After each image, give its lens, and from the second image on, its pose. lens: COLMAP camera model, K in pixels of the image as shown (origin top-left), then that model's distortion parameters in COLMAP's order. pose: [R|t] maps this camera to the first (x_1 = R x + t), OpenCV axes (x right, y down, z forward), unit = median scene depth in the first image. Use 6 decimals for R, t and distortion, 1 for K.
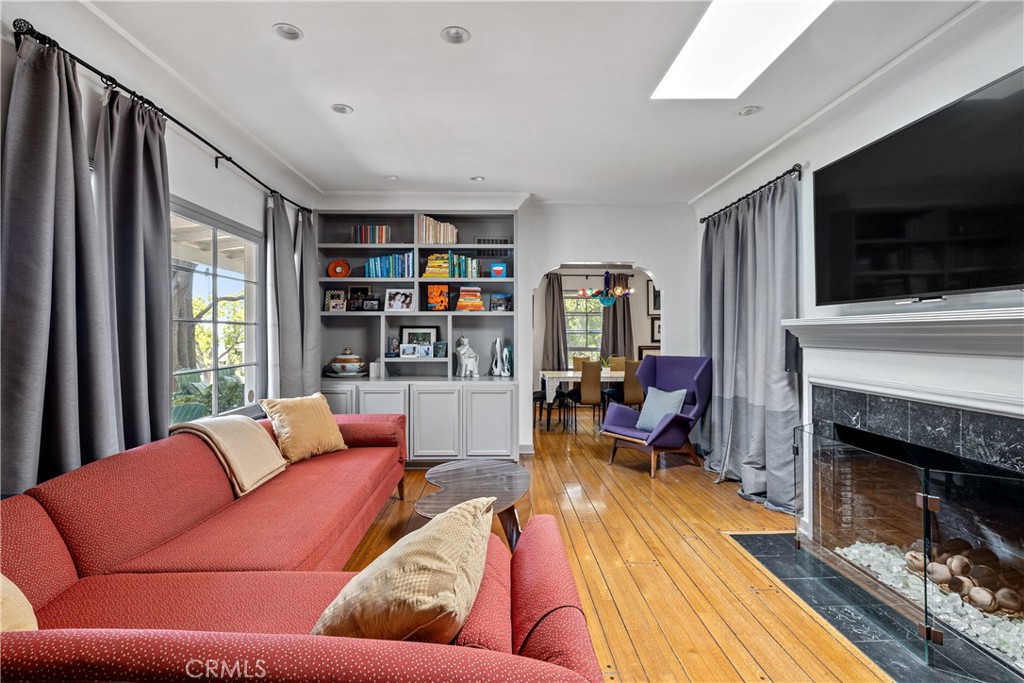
lens RADIAL K [[491.5, 0, 510.9], [0, 491.5, 333.0], [0, 0, 1]] dist [-0.004580, -0.000480]
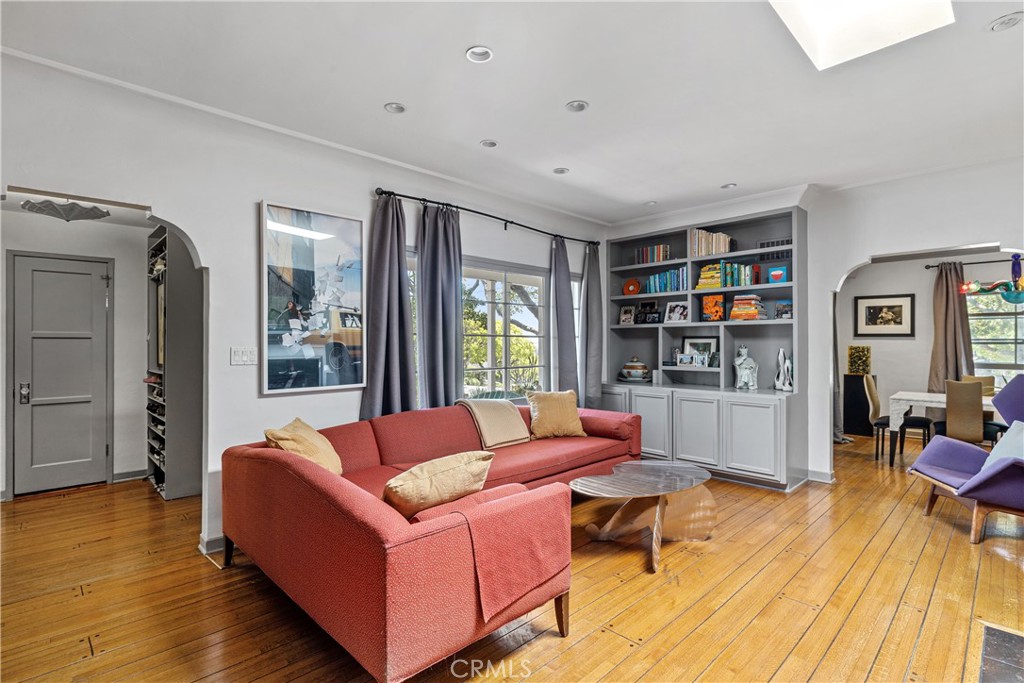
lens RADIAL K [[491.5, 0, 504.7], [0, 491.5, 342.0], [0, 0, 1]] dist [-0.004580, -0.000480]
pose [[0.675668, -0.002933, -0.737200, 0.310220], [-0.000063, 0.999992, -0.004037, 0.002004], [0.737206, 0.002773, 0.675663, 0.005327]]
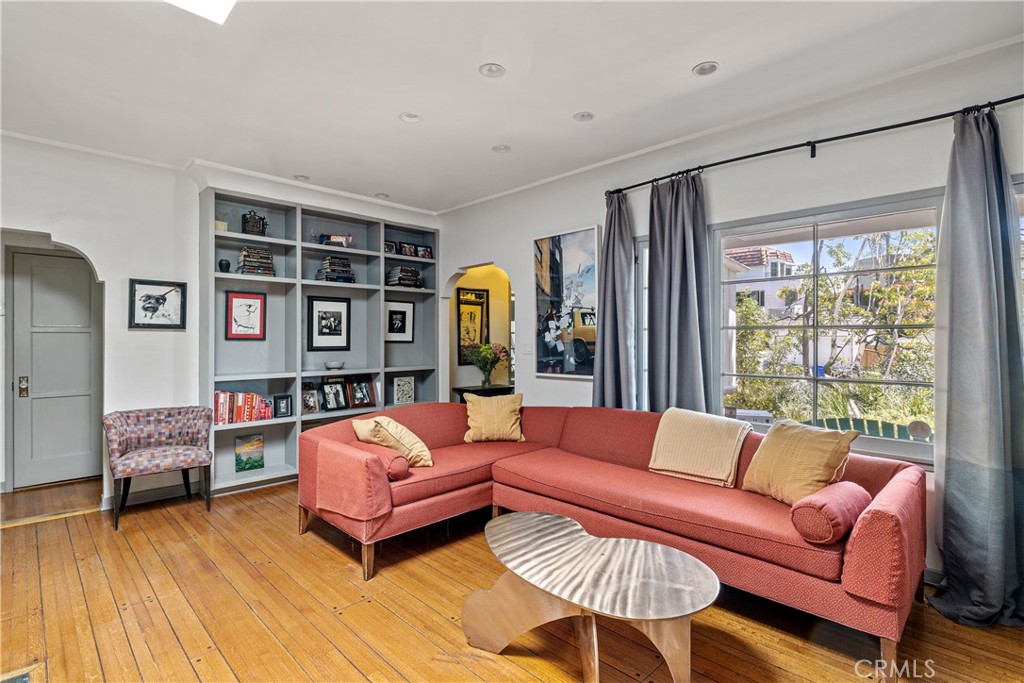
lens RADIAL K [[491.5, 0, 509.8], [0, 491.5, 341.9], [0, 0, 1]] dist [-0.004580, -0.000480]
pose [[-0.714561, 0.000346, -0.699573, 0.288940], [-0.002617, 0.999992, 0.003168, 0.003024], [0.699568, 0.004094, -0.714554, 0.822518]]
